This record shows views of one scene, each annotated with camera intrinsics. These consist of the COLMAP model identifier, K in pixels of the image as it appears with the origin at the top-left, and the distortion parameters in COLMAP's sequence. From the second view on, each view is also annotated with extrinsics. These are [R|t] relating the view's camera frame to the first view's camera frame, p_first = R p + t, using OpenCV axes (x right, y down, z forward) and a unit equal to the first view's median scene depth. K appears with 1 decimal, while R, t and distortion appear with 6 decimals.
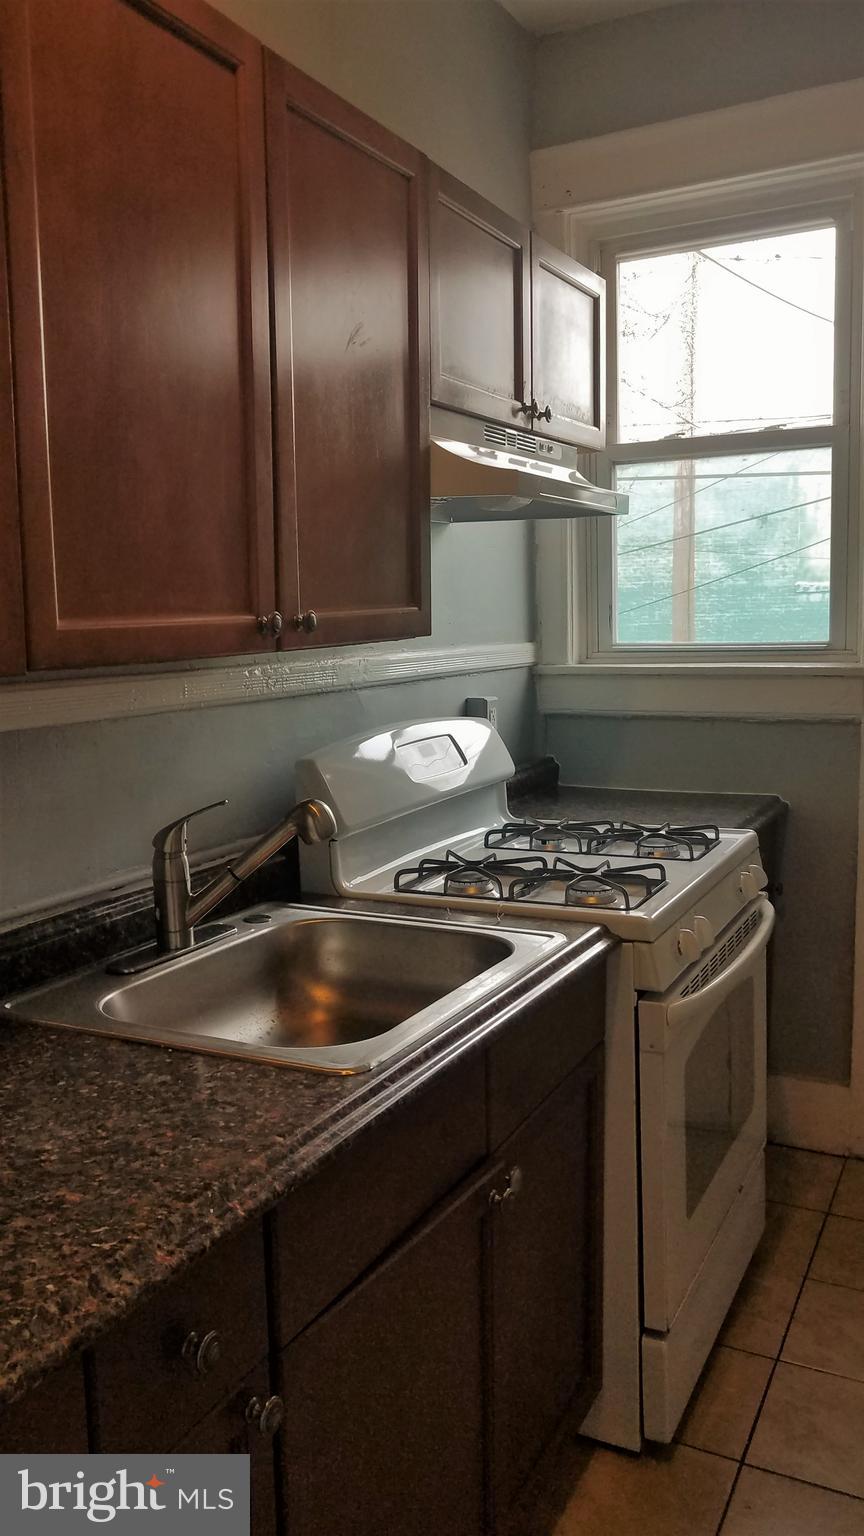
lens RADIAL K [[1201.9, 0, 432.0], [0, 1201.9, 768.0], [0, 0, 1]] dist [-0.001371, 0.002538]
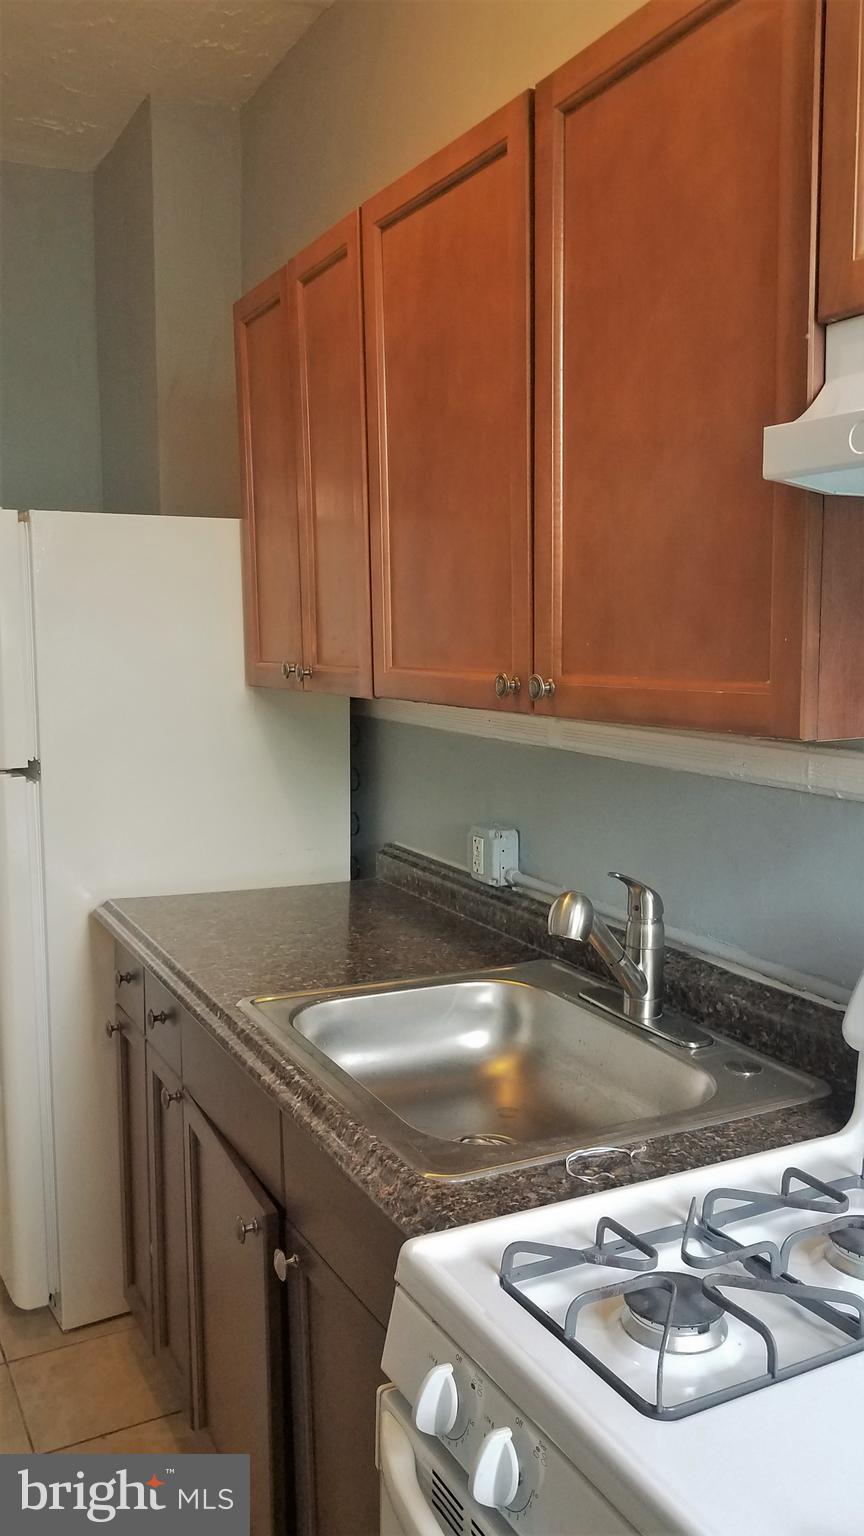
lens RADIAL K [[1201.9, 0, 432.0], [0, 1201.9, 768.0], [0, 0, 1]] dist [-0.001371, 0.002538]
pose [[-0.578743, 0.105406, -0.808669, 0.821256], [-0.101933, 0.974485, 0.199970, -0.280409], [0.809114, 0.198162, -0.553232, 1.744108]]
